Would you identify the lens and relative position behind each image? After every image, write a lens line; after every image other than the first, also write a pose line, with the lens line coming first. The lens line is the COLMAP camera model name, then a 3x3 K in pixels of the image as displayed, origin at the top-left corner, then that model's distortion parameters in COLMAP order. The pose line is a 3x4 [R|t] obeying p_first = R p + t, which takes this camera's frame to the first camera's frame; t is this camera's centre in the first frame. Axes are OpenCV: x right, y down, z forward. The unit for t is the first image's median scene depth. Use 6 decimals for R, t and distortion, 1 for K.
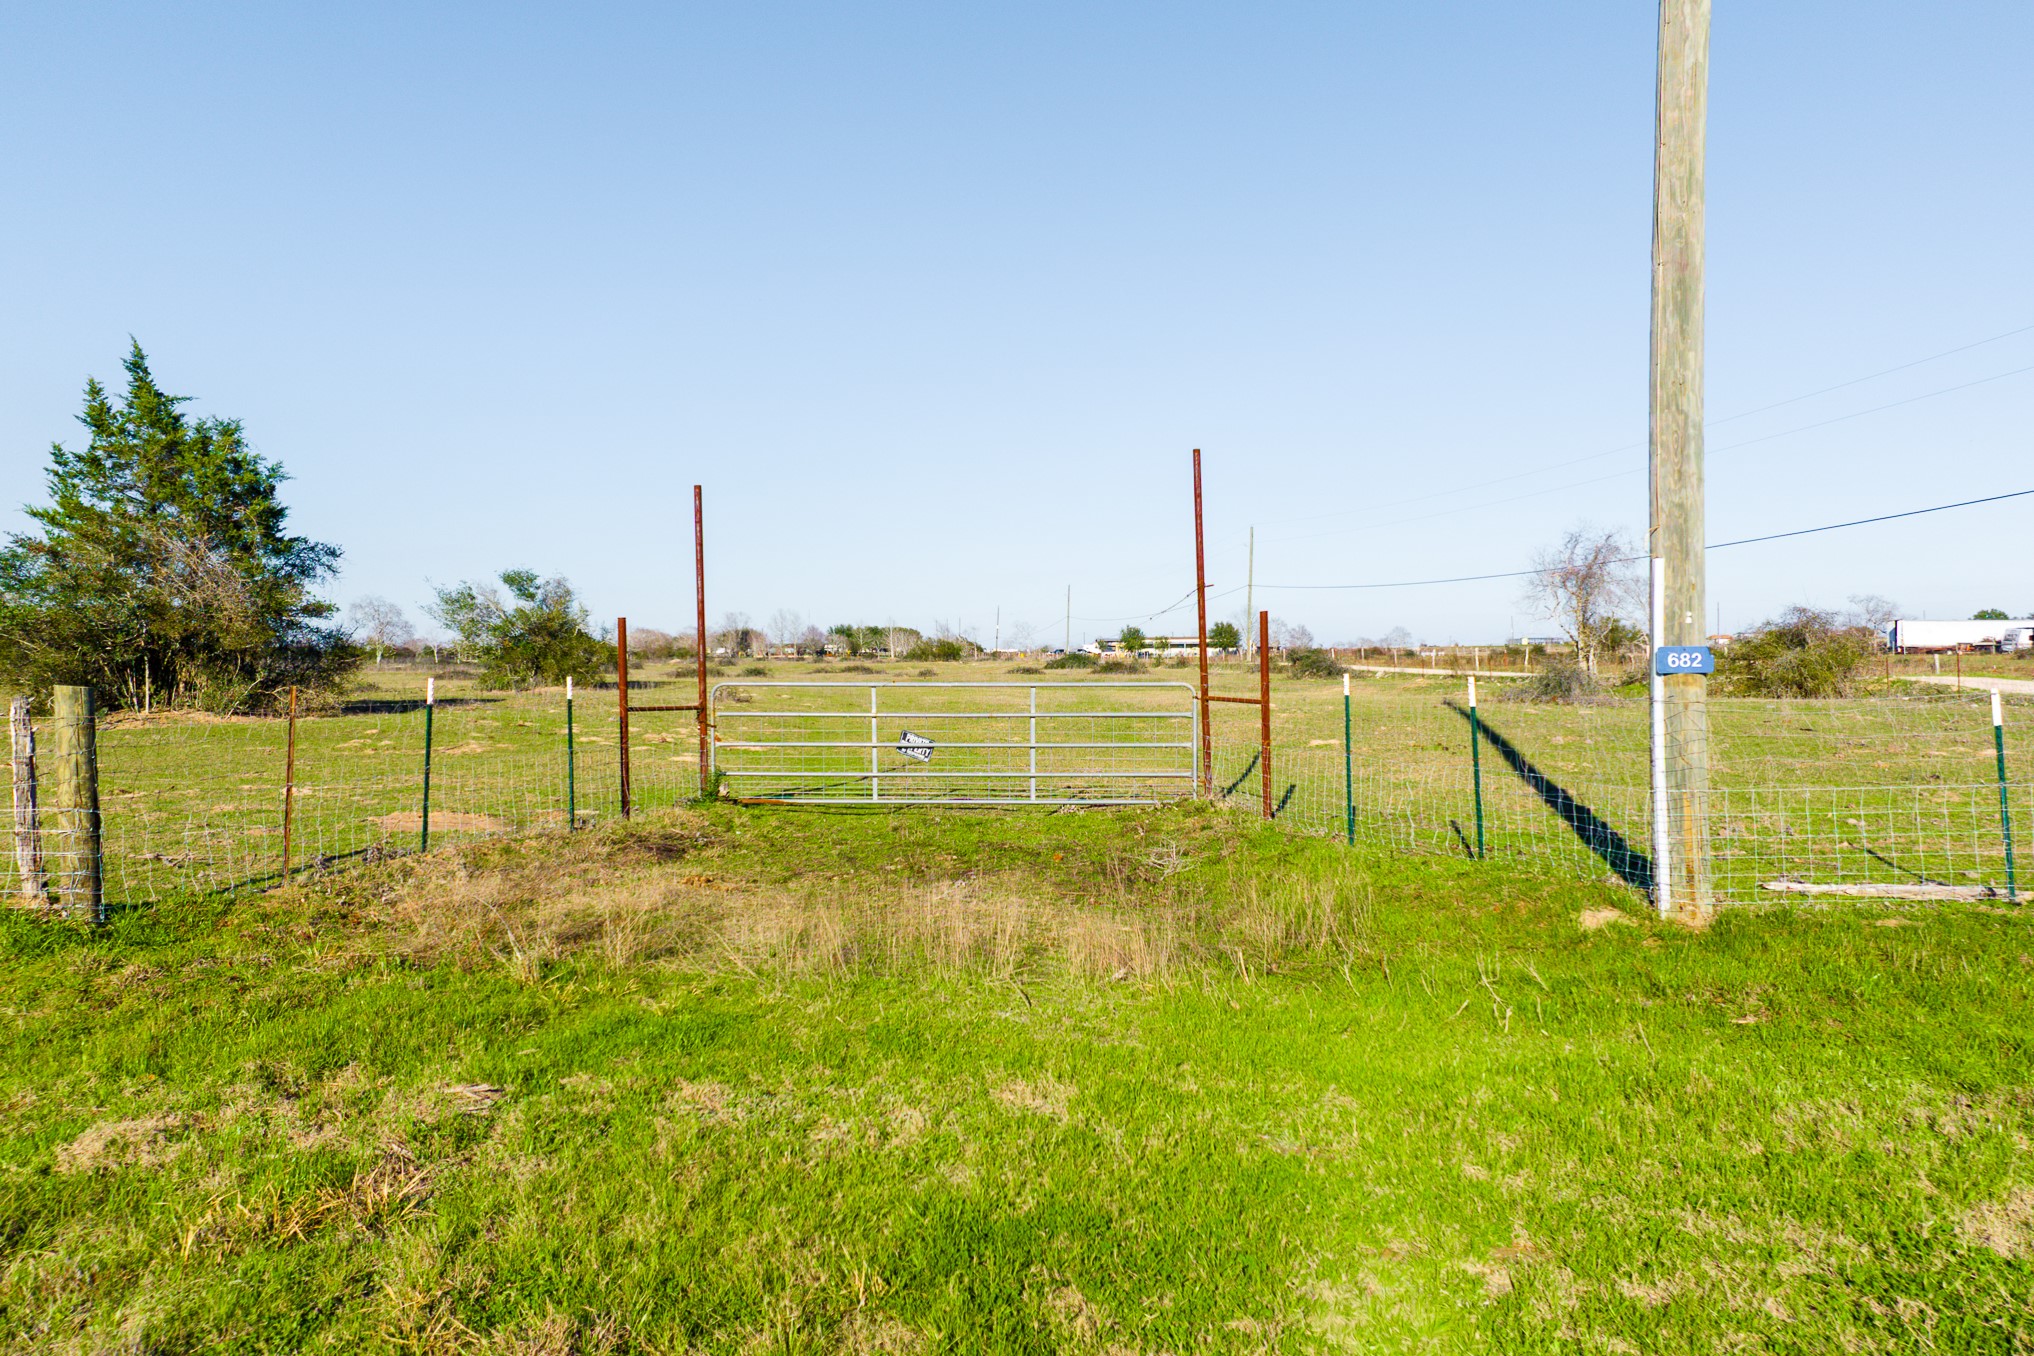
lens RADIAL K [[1647.0, 0, 1015.8], [0, 1647.0, 676.4], [0, 0, 1]] dist [0.119151, 0.015675]
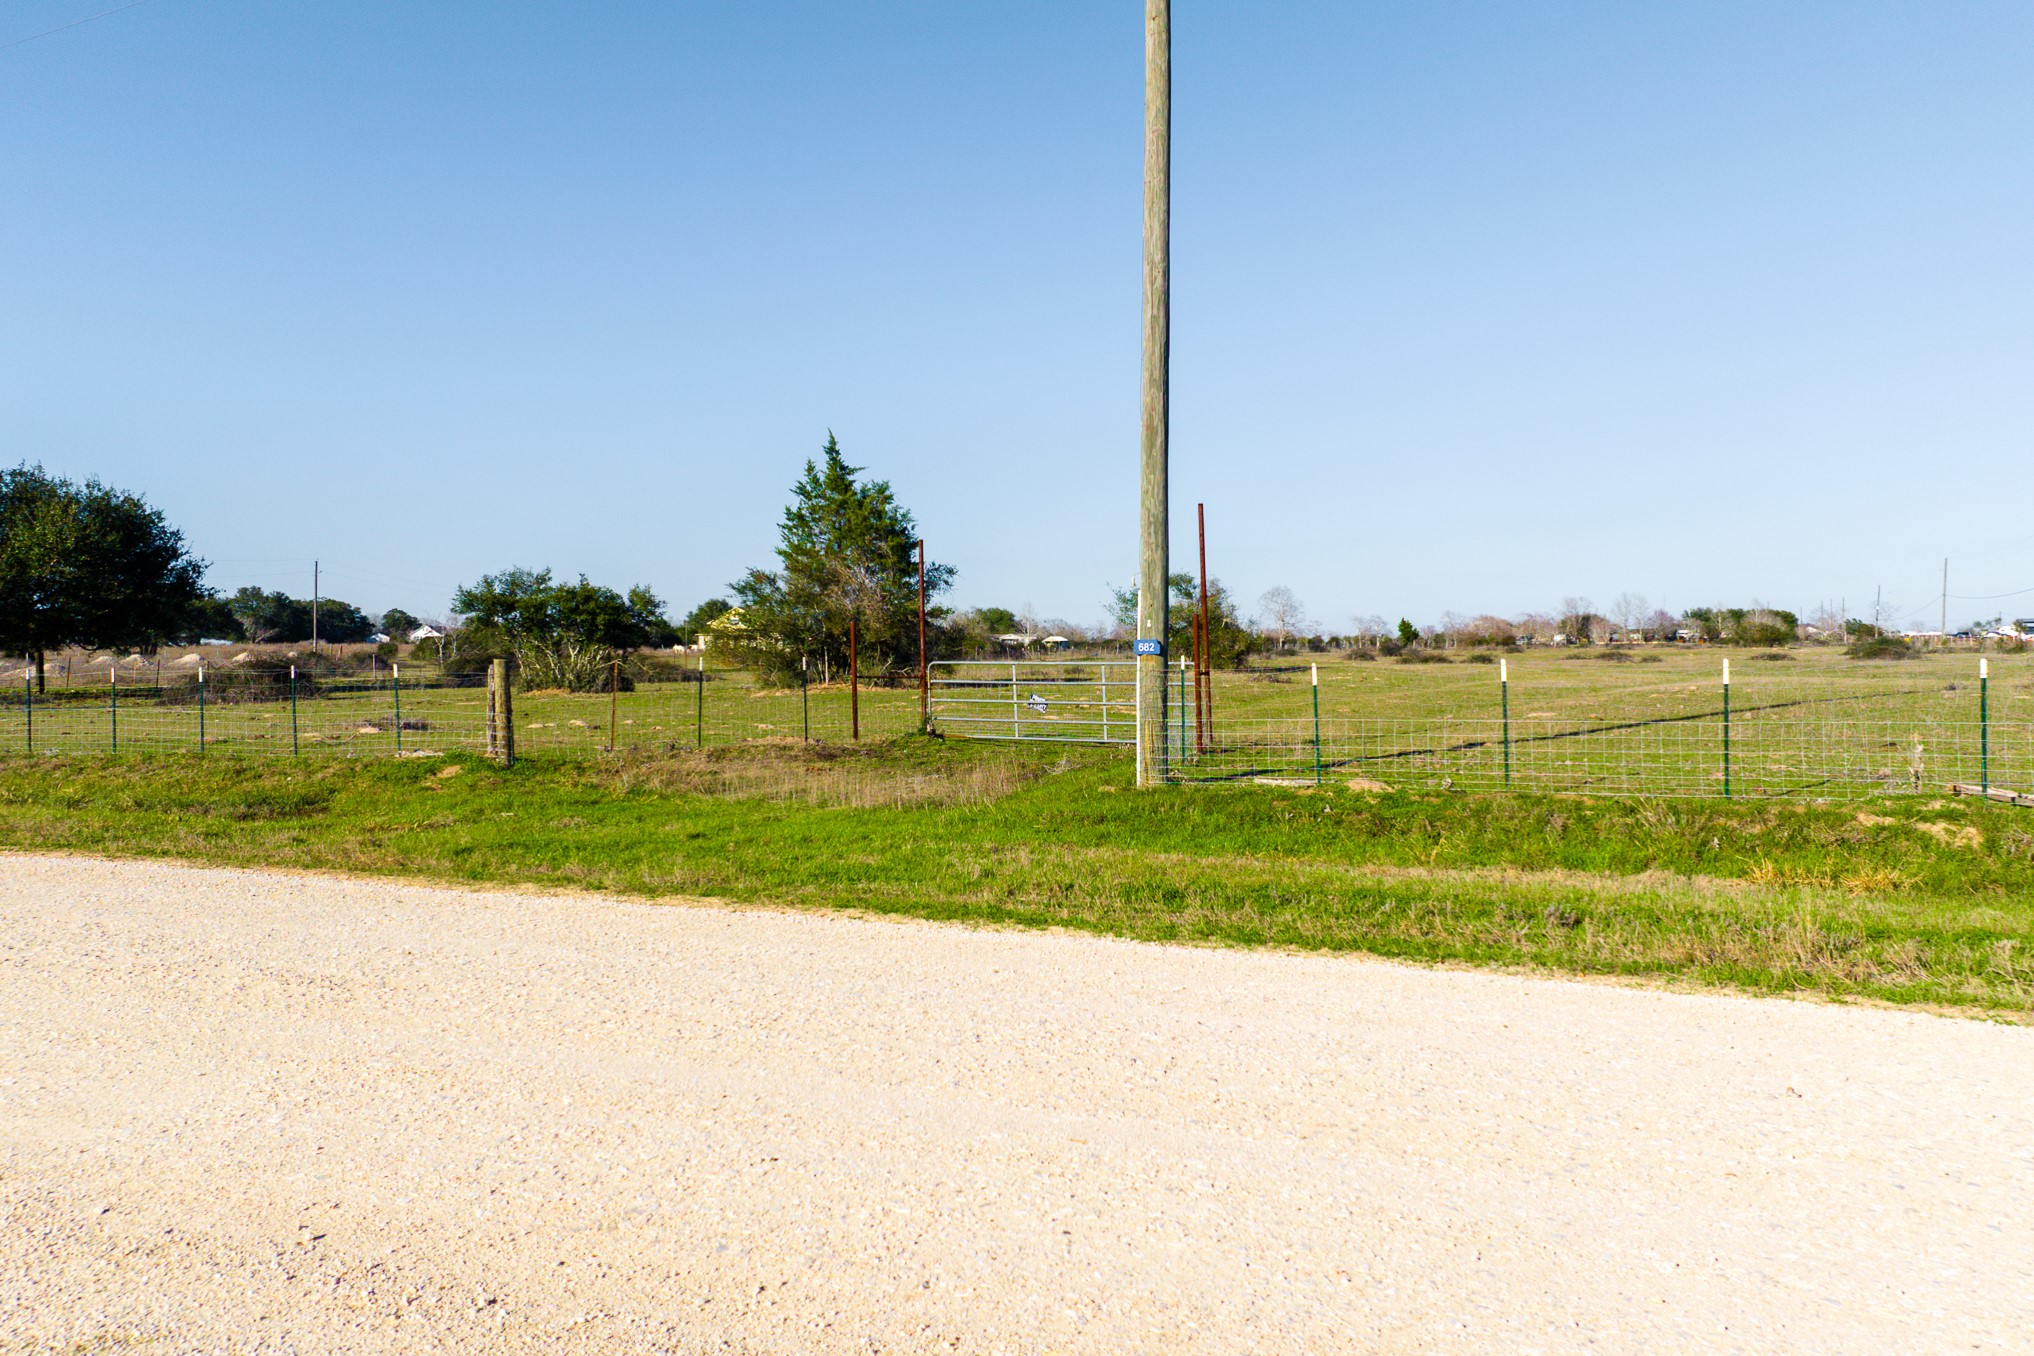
lens RADIAL K [[1647.0, 0, 1019.9], [0, 1647.0, 696.1], [0, 0, 1]] dist [0.119151, 0.015675]
pose [[0.873109, 0.011376, -0.487393, 0.181838], [-0.001933, 0.999801, 0.019874, 0.001281], [0.487522, -0.016410, 0.872957, -0.096118]]
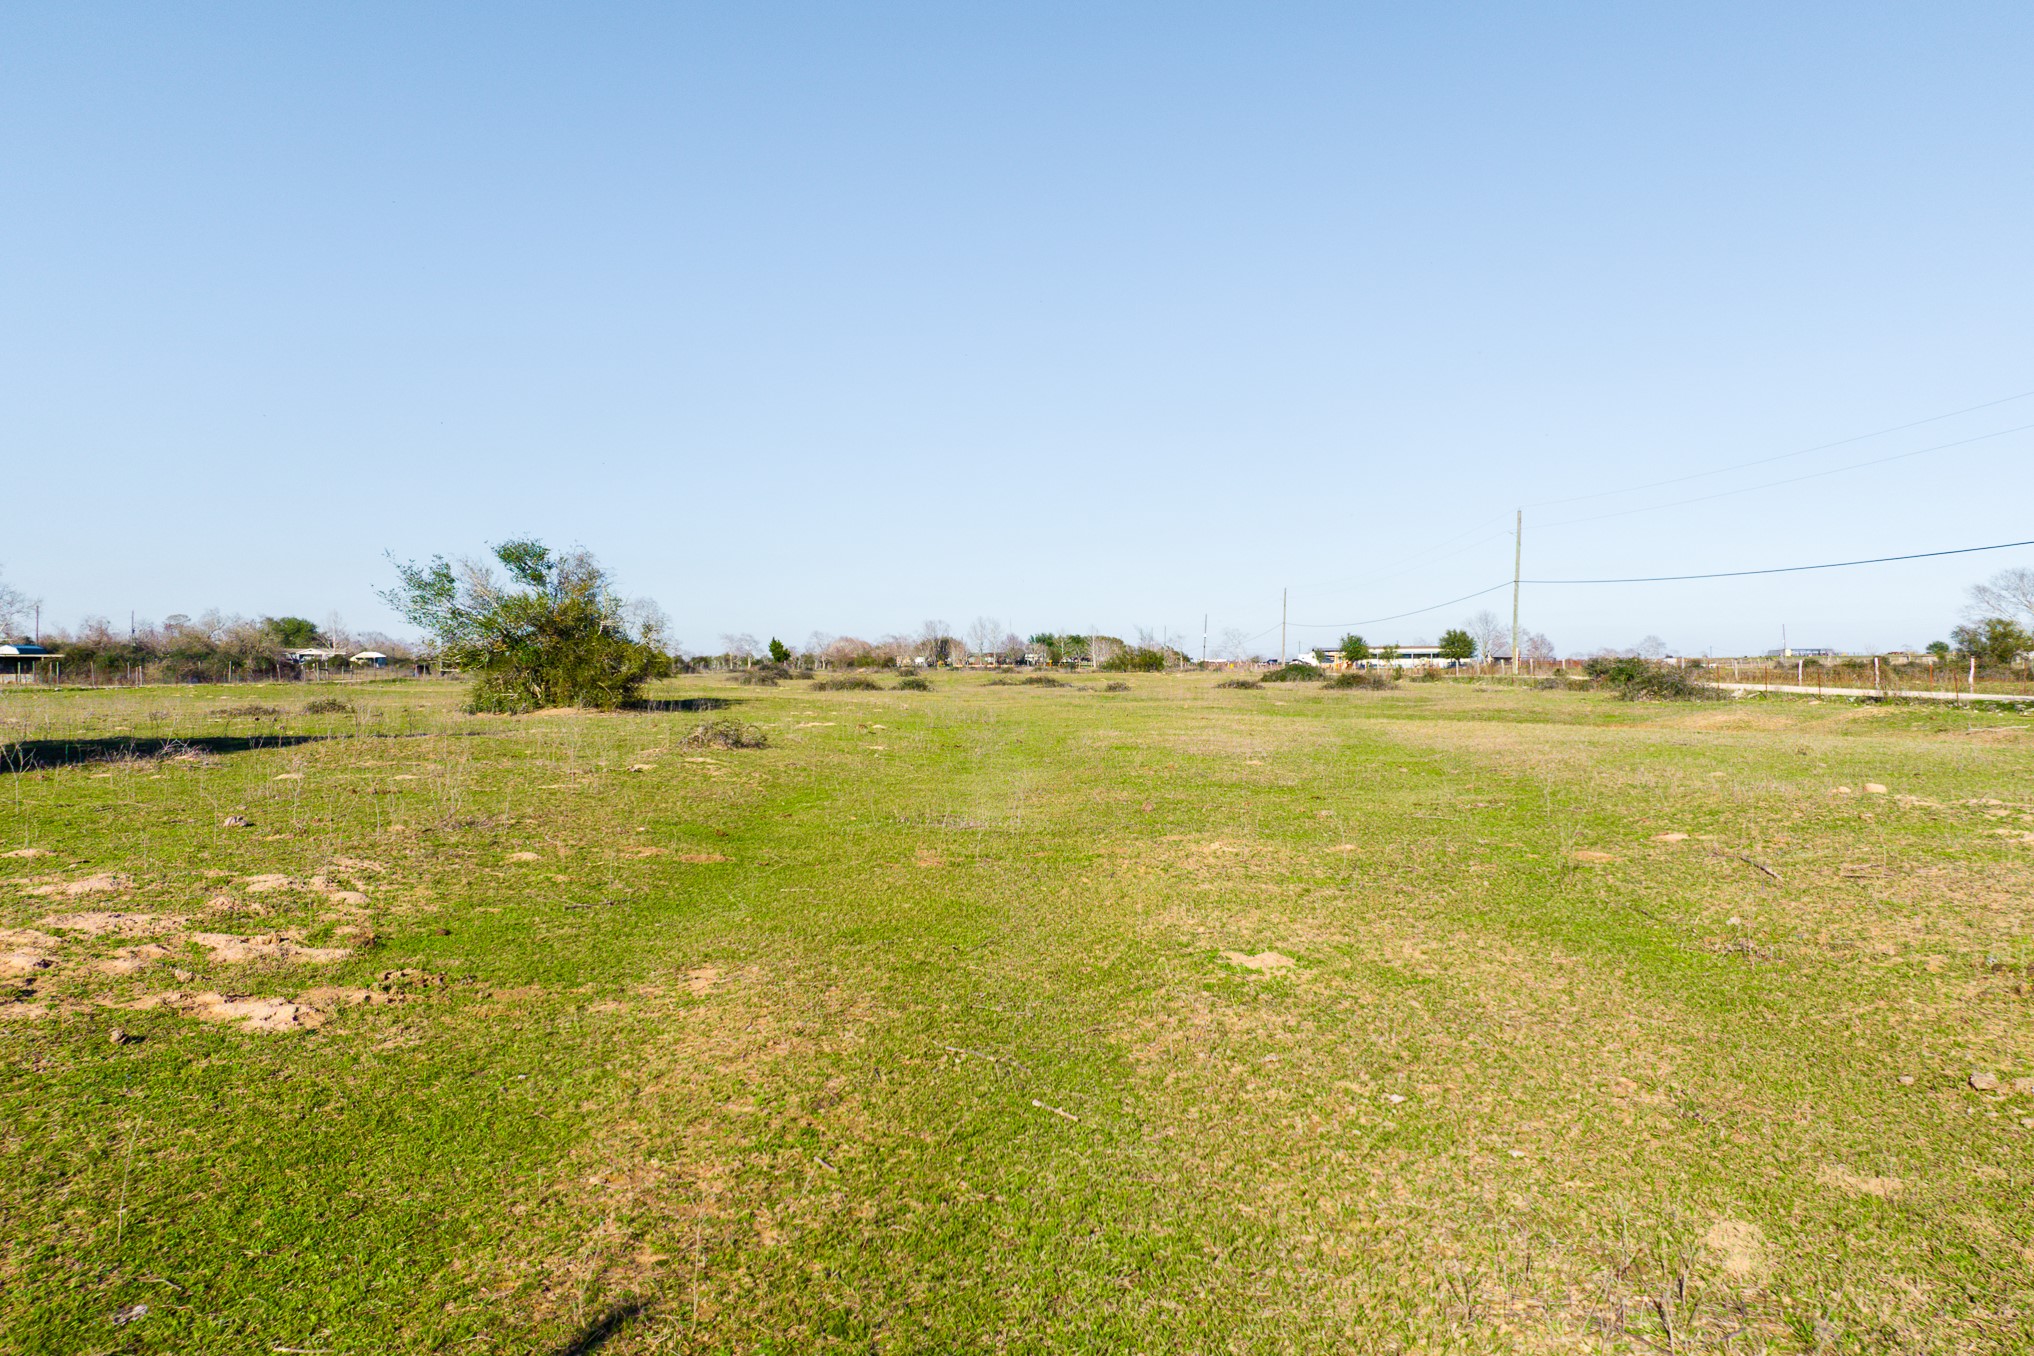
lens RADIAL K [[1647.0, 0, 1016.5], [0, 1647.0, 685.9], [0, 0, 1]] dist [0.119151, 0.015675]
pose [[0.992185, 0.005917, -0.124638, -0.003577], [-0.005951, 0.999982, 0.000095, -0.004217], [0.124636, 0.000647, 0.992202, 0.328851]]
